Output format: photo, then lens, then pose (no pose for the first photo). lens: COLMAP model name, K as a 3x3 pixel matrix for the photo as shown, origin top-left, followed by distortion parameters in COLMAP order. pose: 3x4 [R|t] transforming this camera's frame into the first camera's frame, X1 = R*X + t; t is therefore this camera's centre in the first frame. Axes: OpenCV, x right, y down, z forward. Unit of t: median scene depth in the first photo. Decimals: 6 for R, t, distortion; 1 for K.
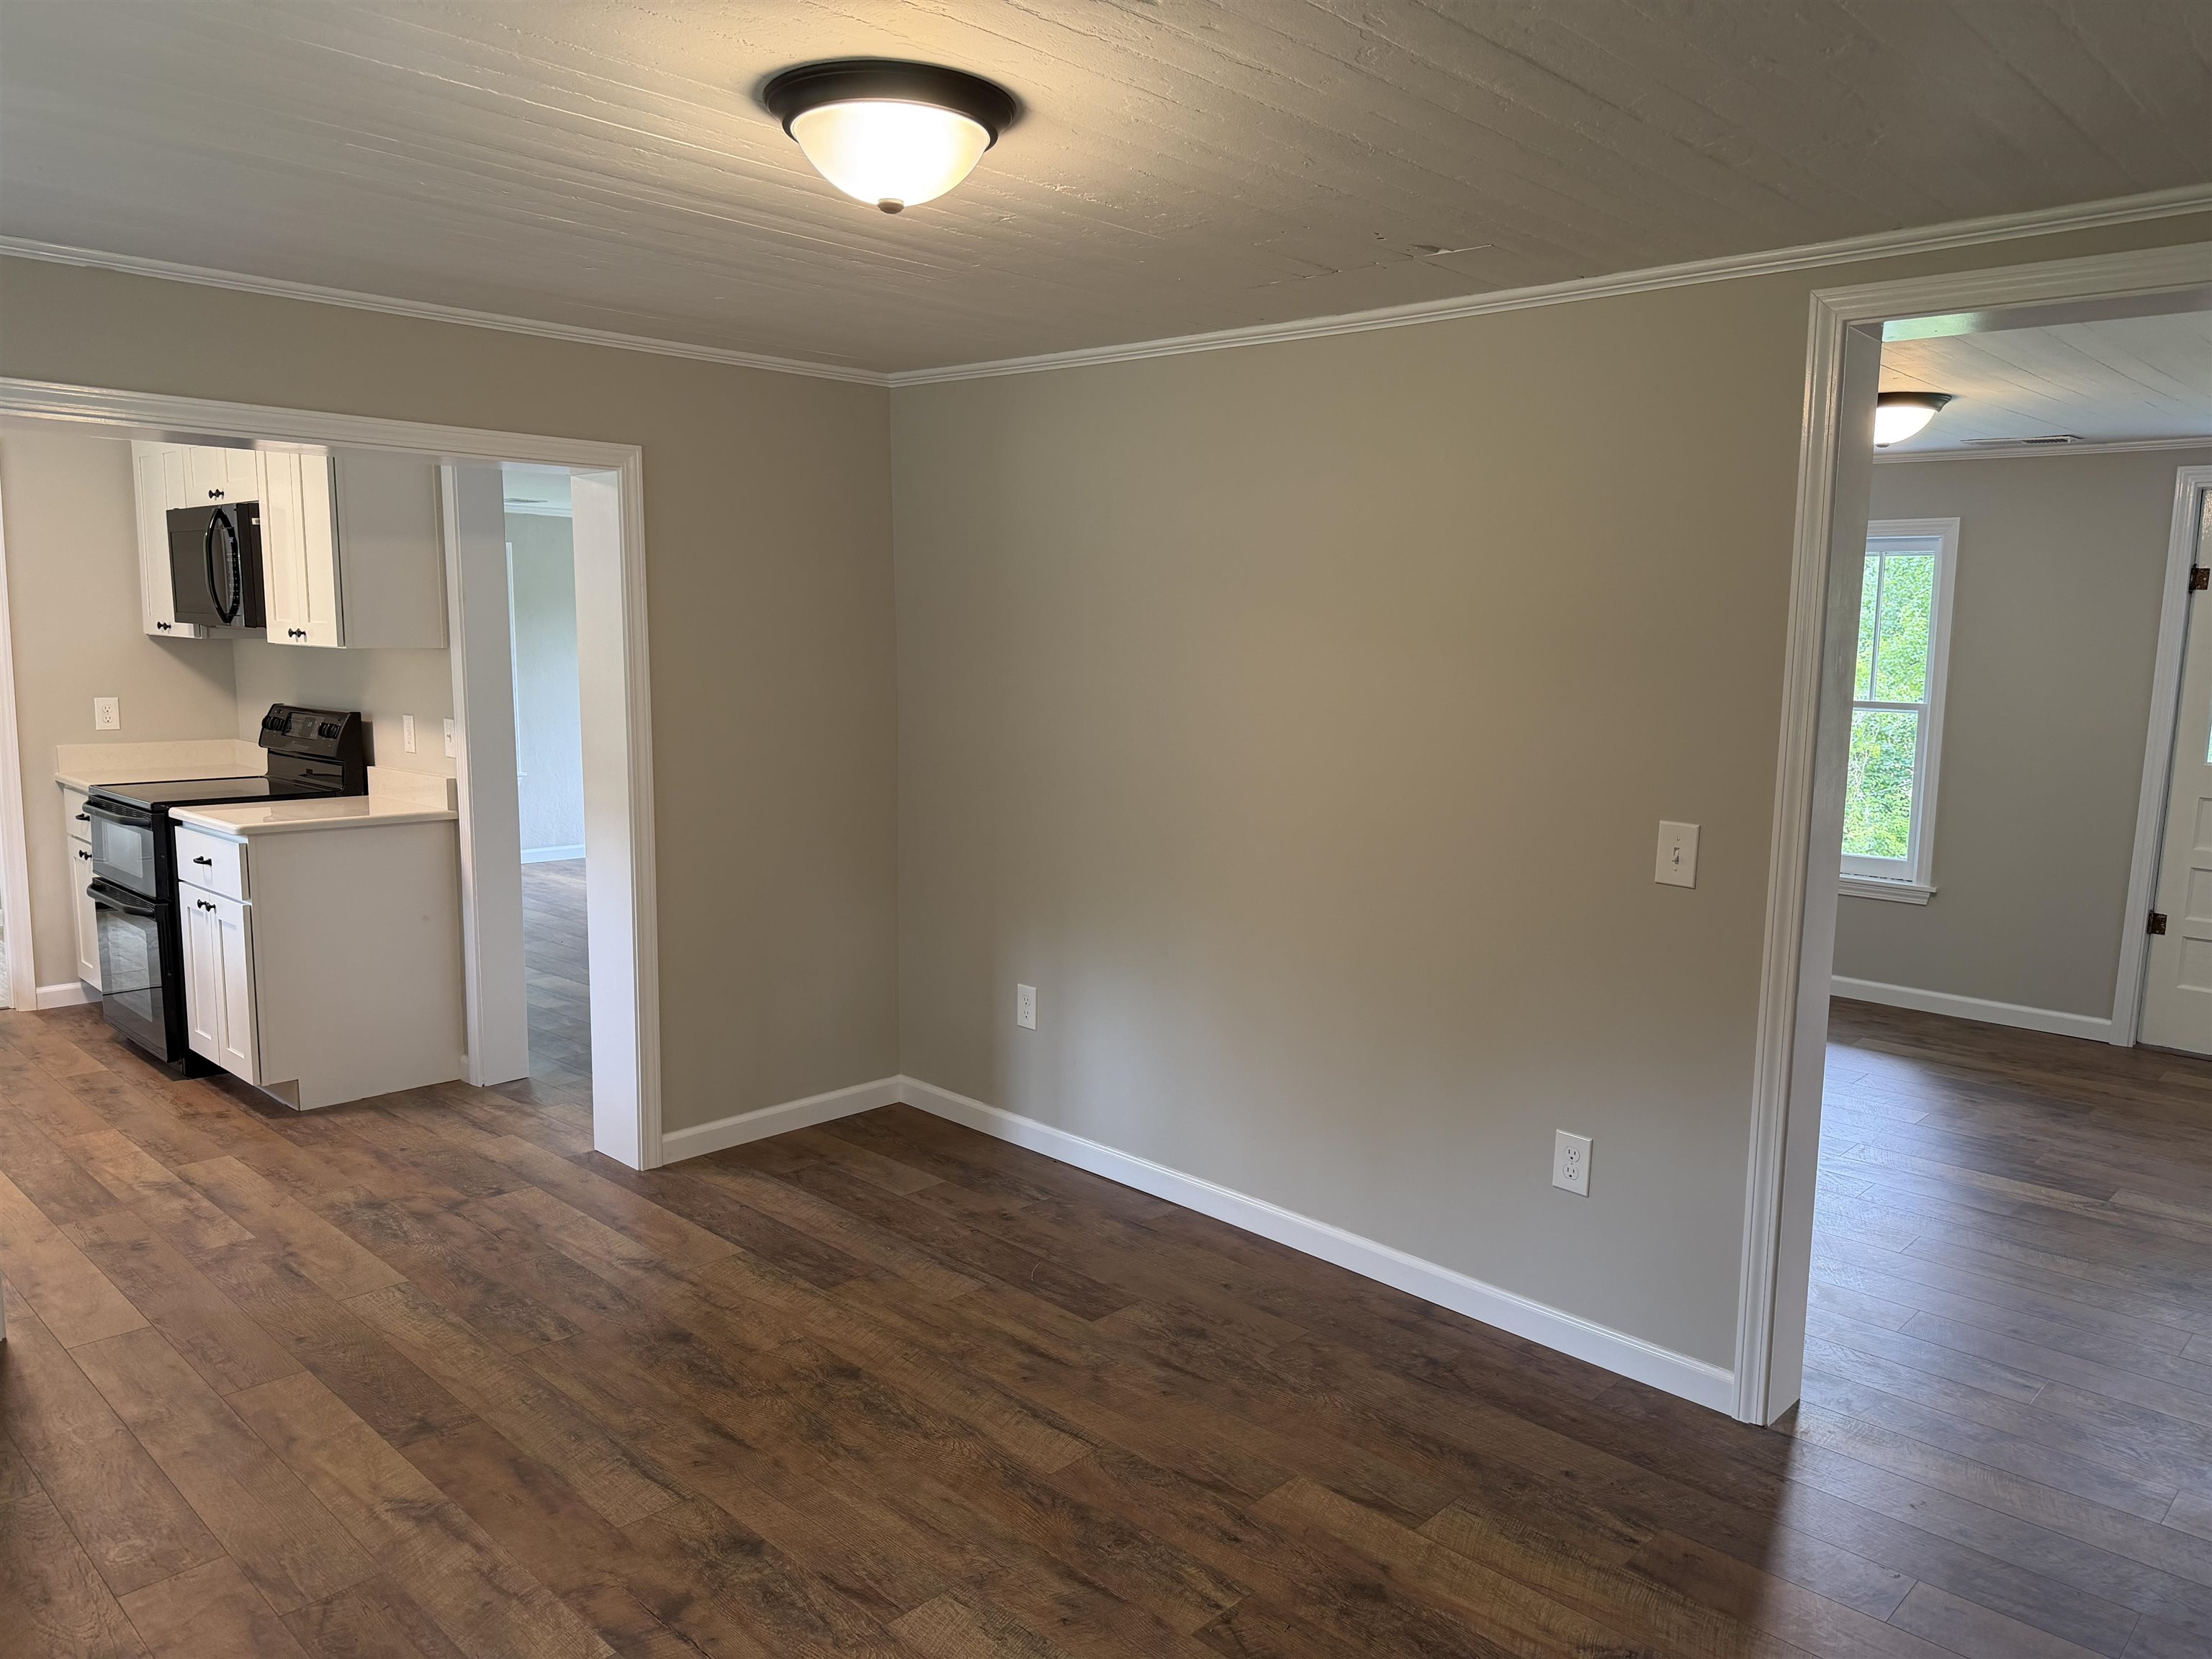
lens RADIAL K [[1554.0, 0, 1092.2], [0, 1554.0, 810.3], [0, 0, 1]] dist [0.071982, -0.086310]
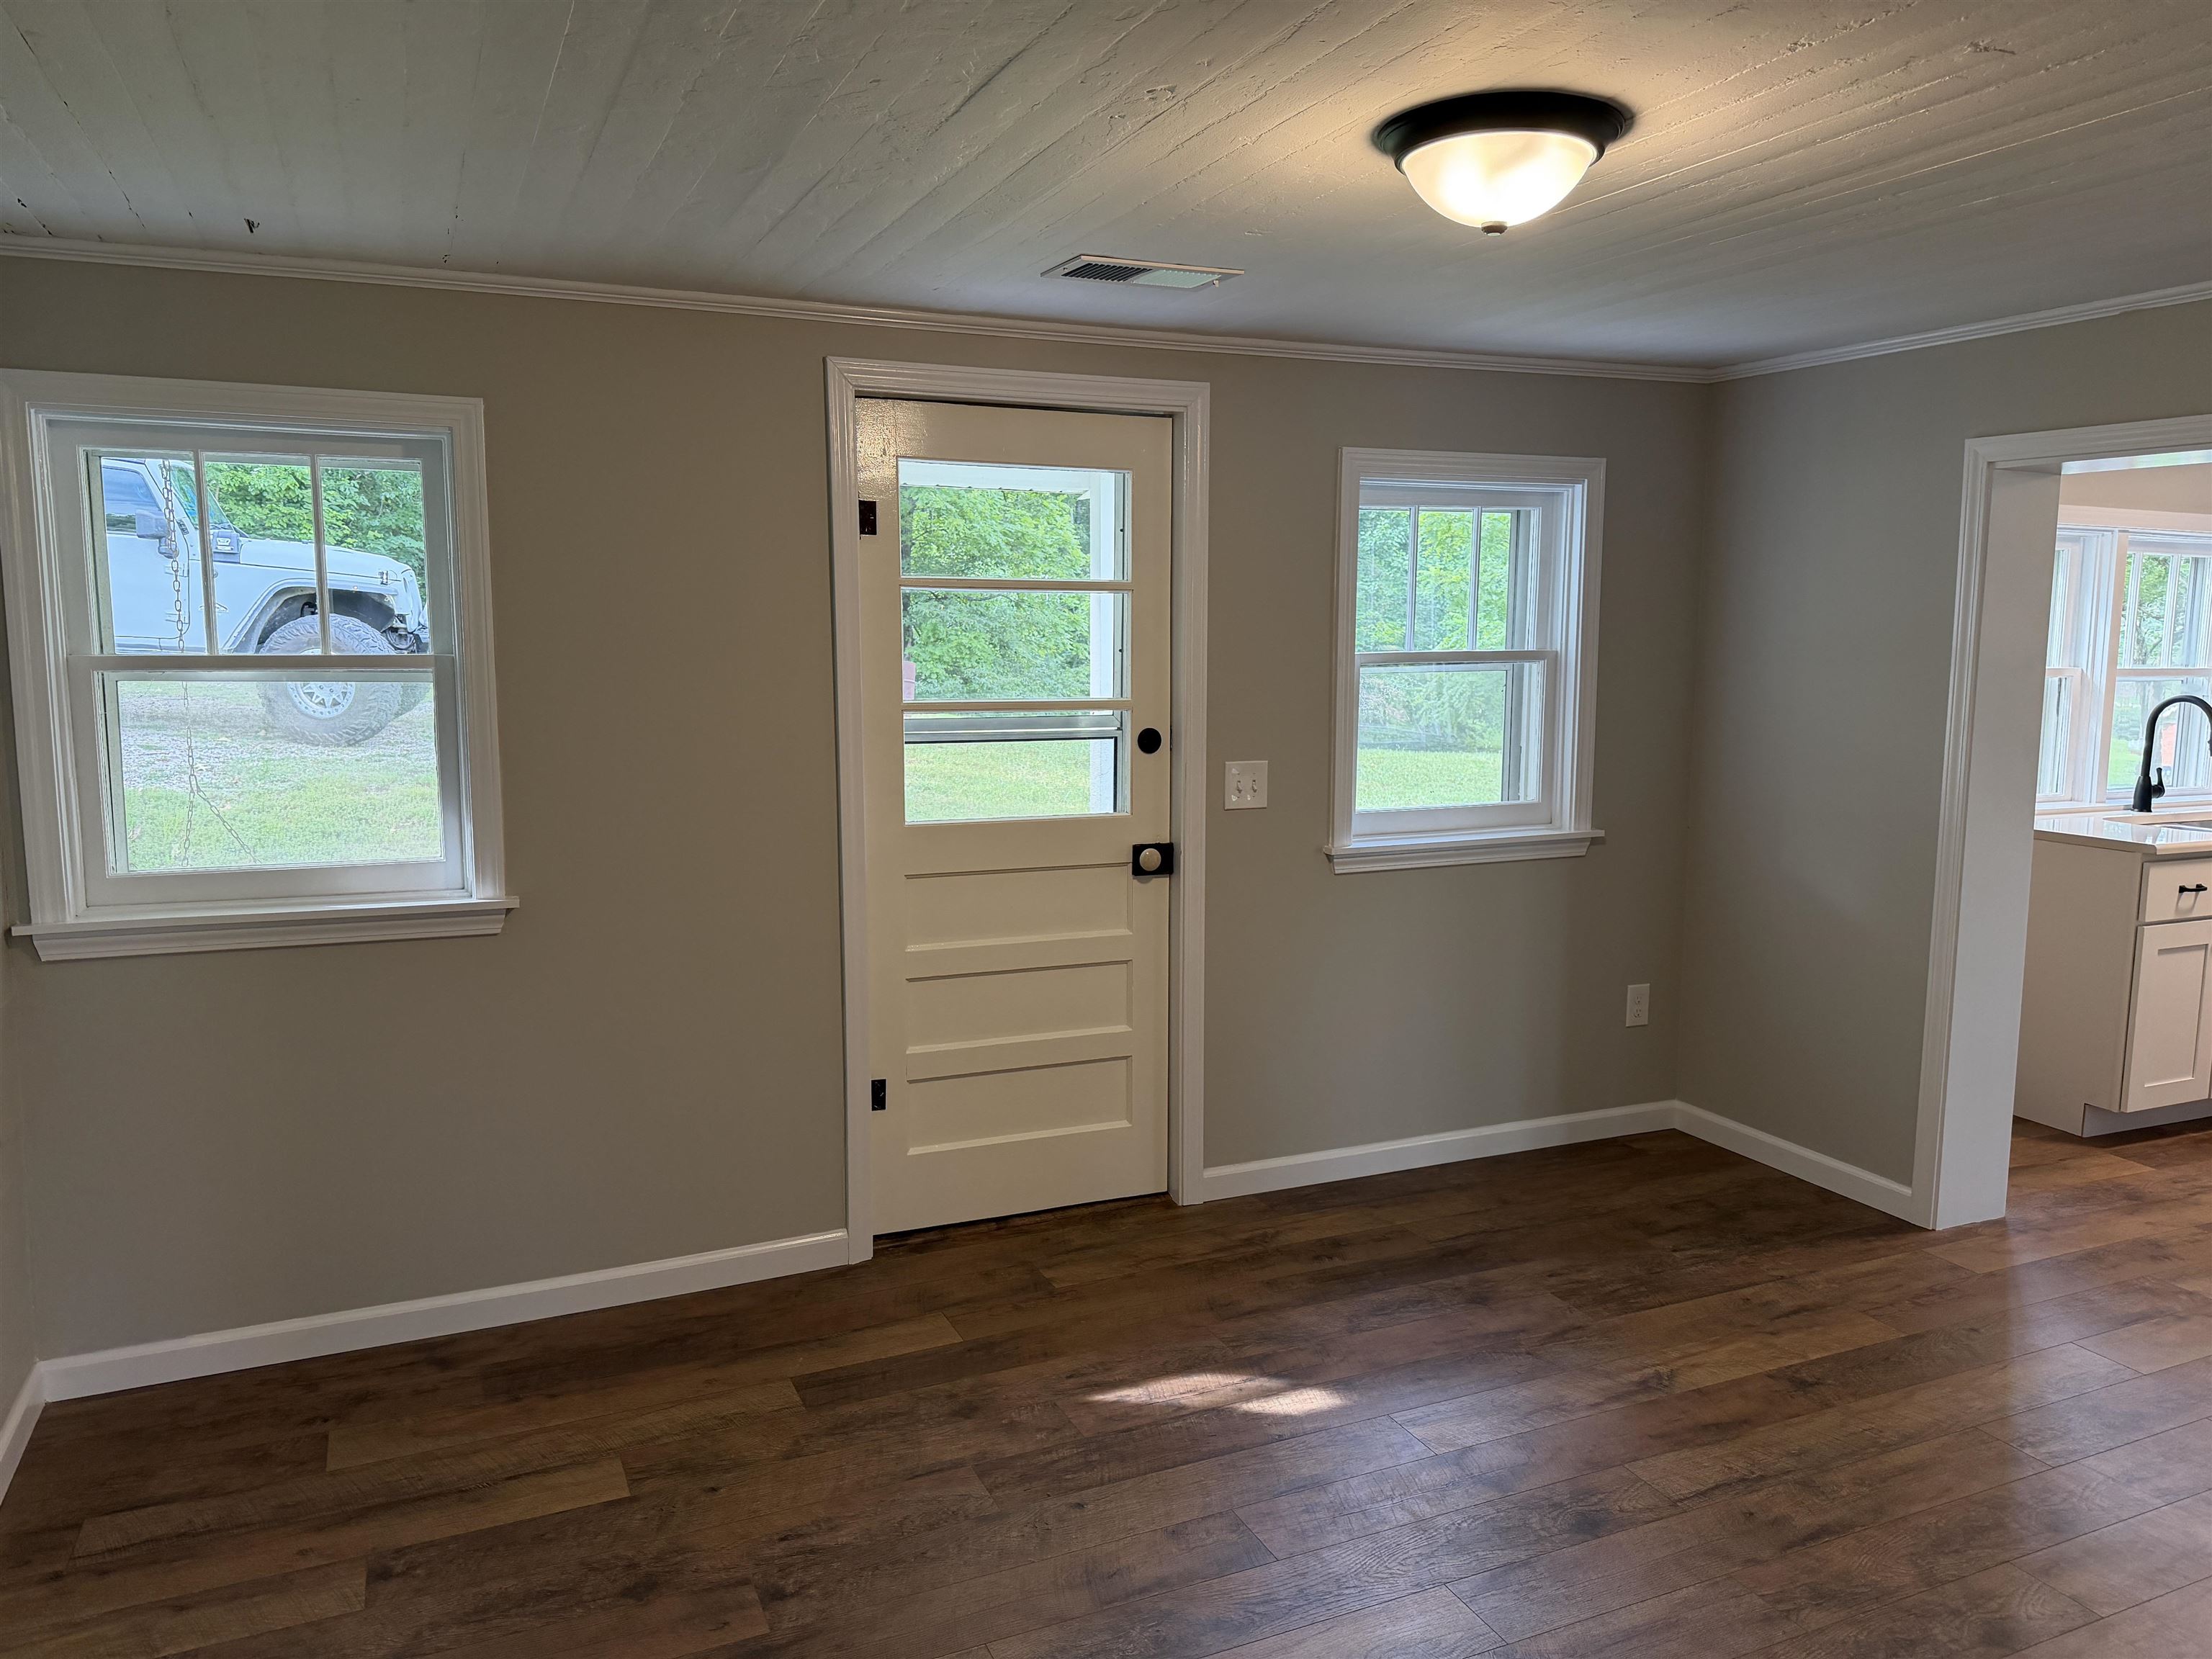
lens RADIAL K [[1554.0, 0, 1097.0], [0, 1554.0, 839.9], [0, 0, 1]] dist [0.071982, -0.086310]
pose [[-0.366286, 0.113977, -0.923496, 0.594794], [-0.125044, 0.977438, 0.170230, -0.079454], [0.922062, 0.177831, -0.343770, 0.726695]]
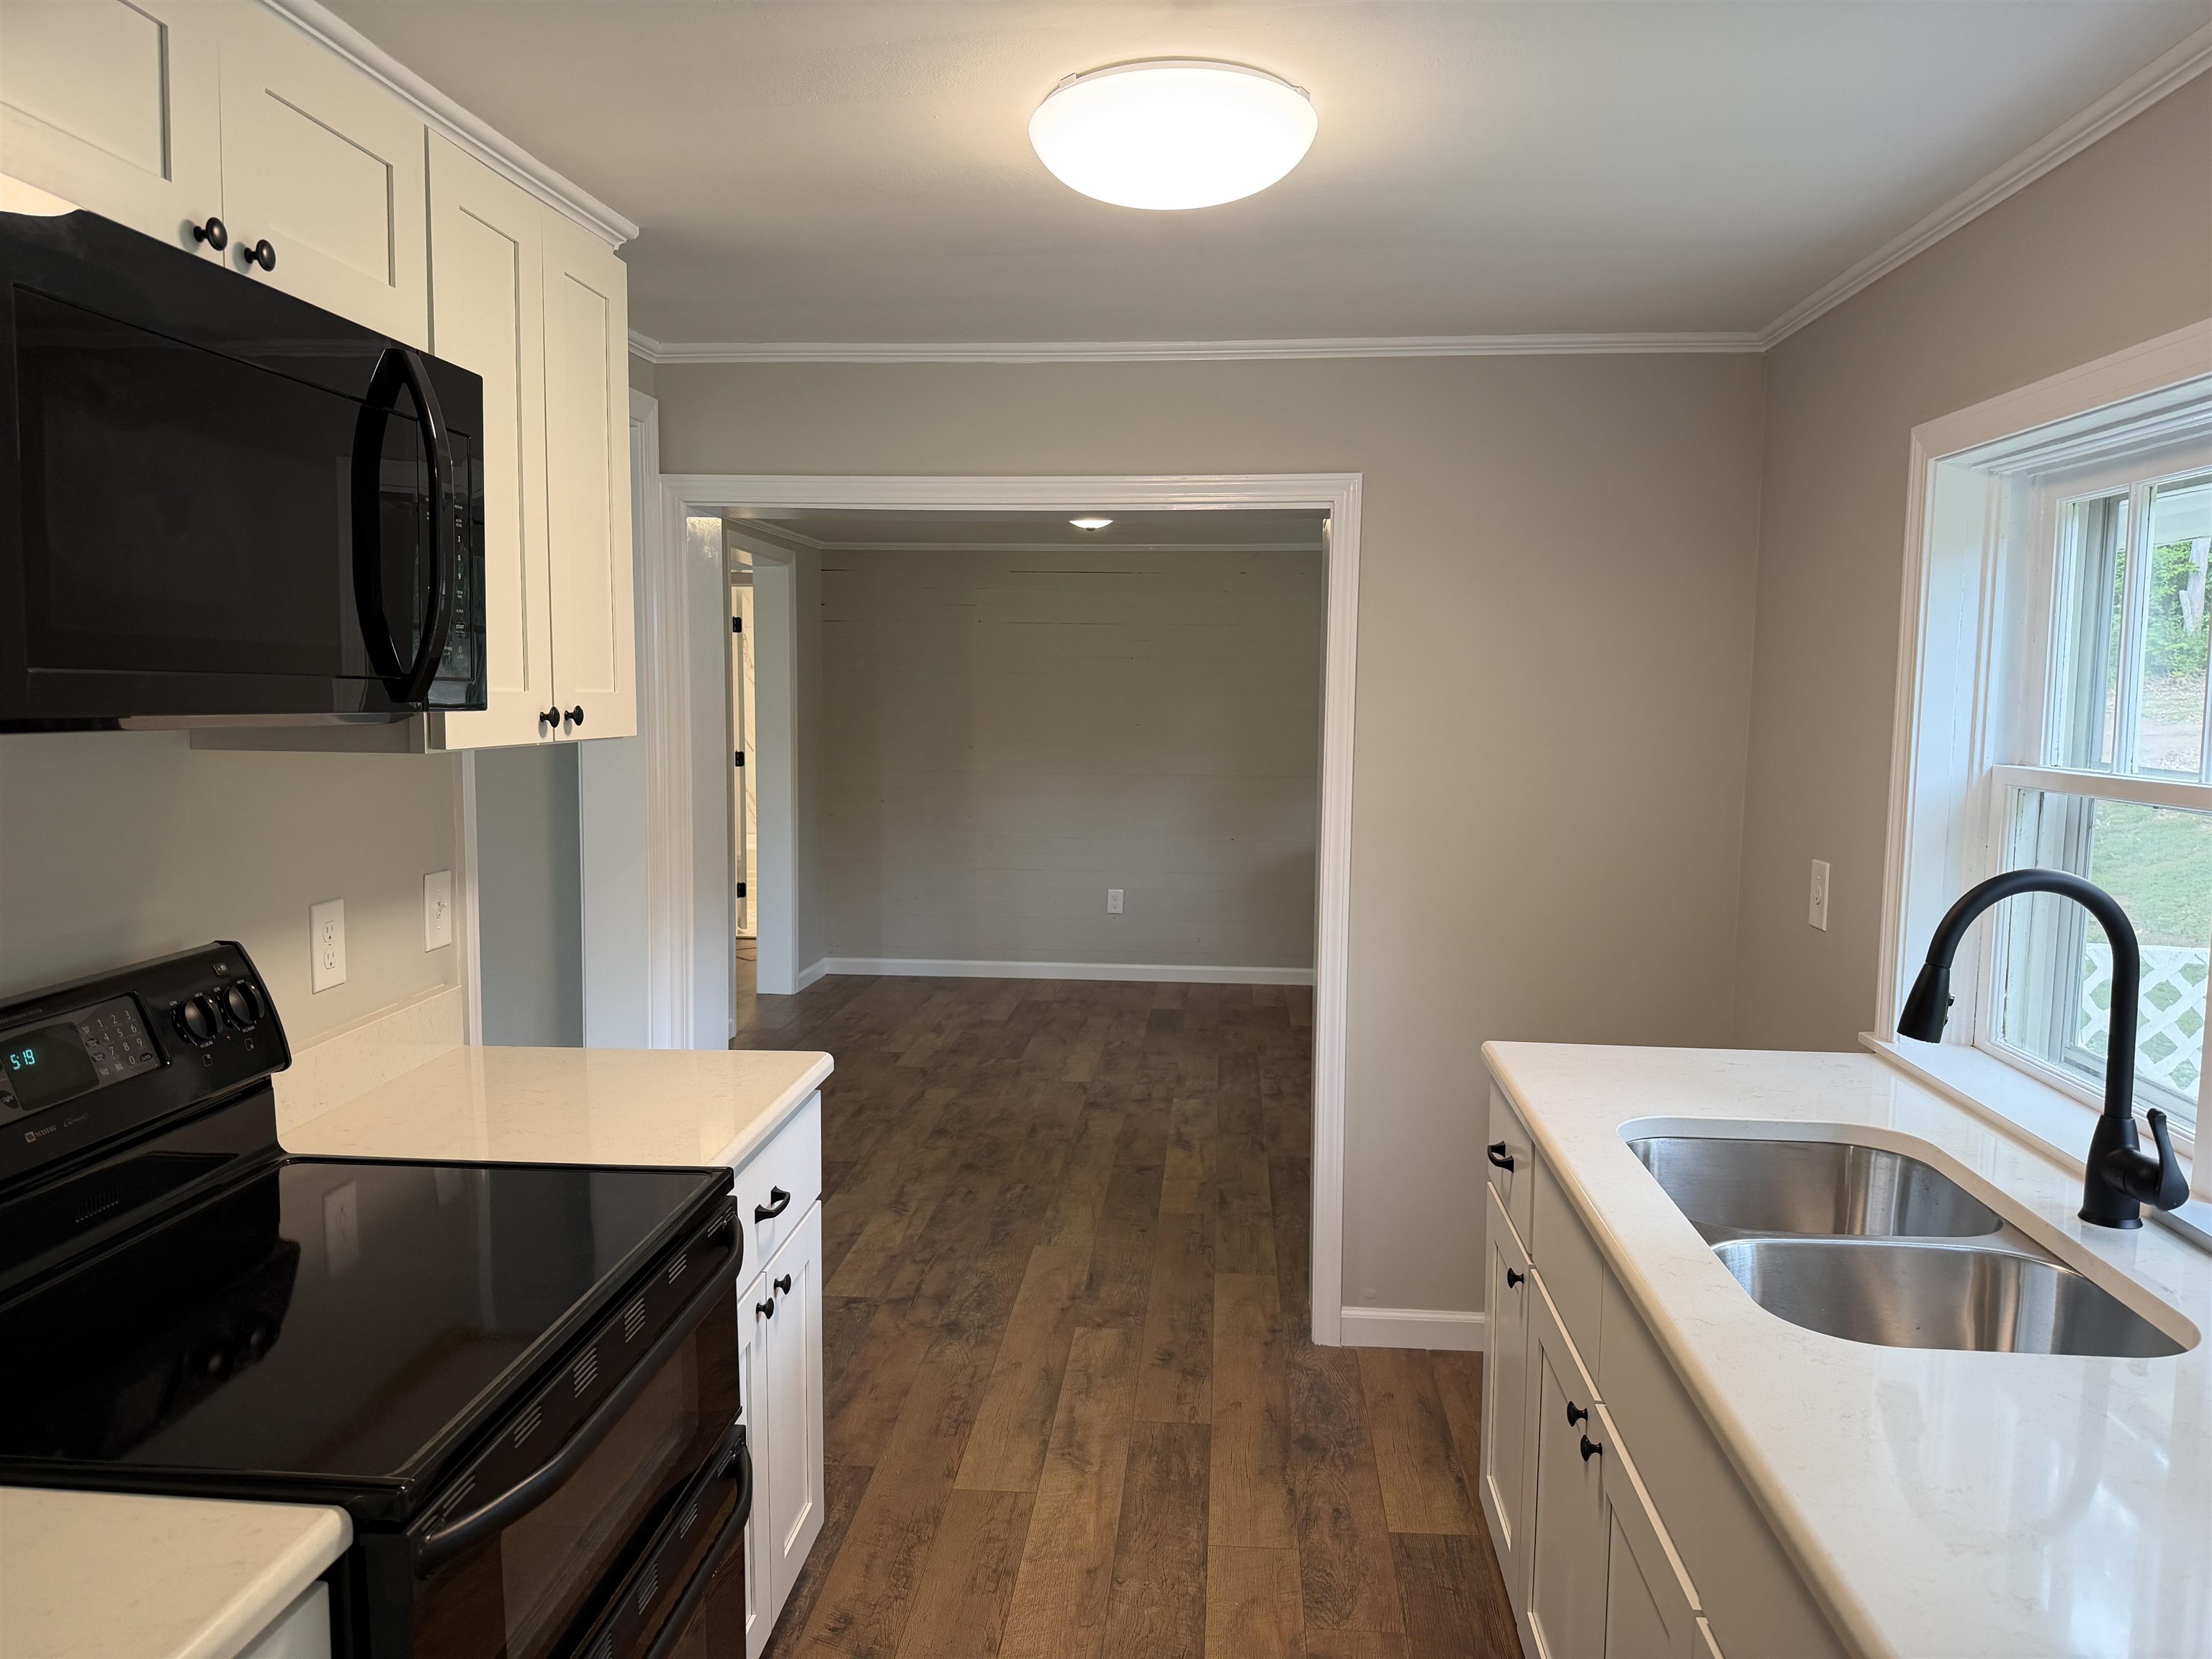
lens RADIAL K [[1554.0, 0, 1101.9], [0, 1554.0, 809.9], [0, 0, 1]] dist [0.071982, -0.086310]
pose [[-0.639853, -0.077665, 0.764563, -1.368870], [0.079150, 0.982929, 0.166087, -0.214606], [-0.764411, 0.166787, -0.622783, 1.681619]]
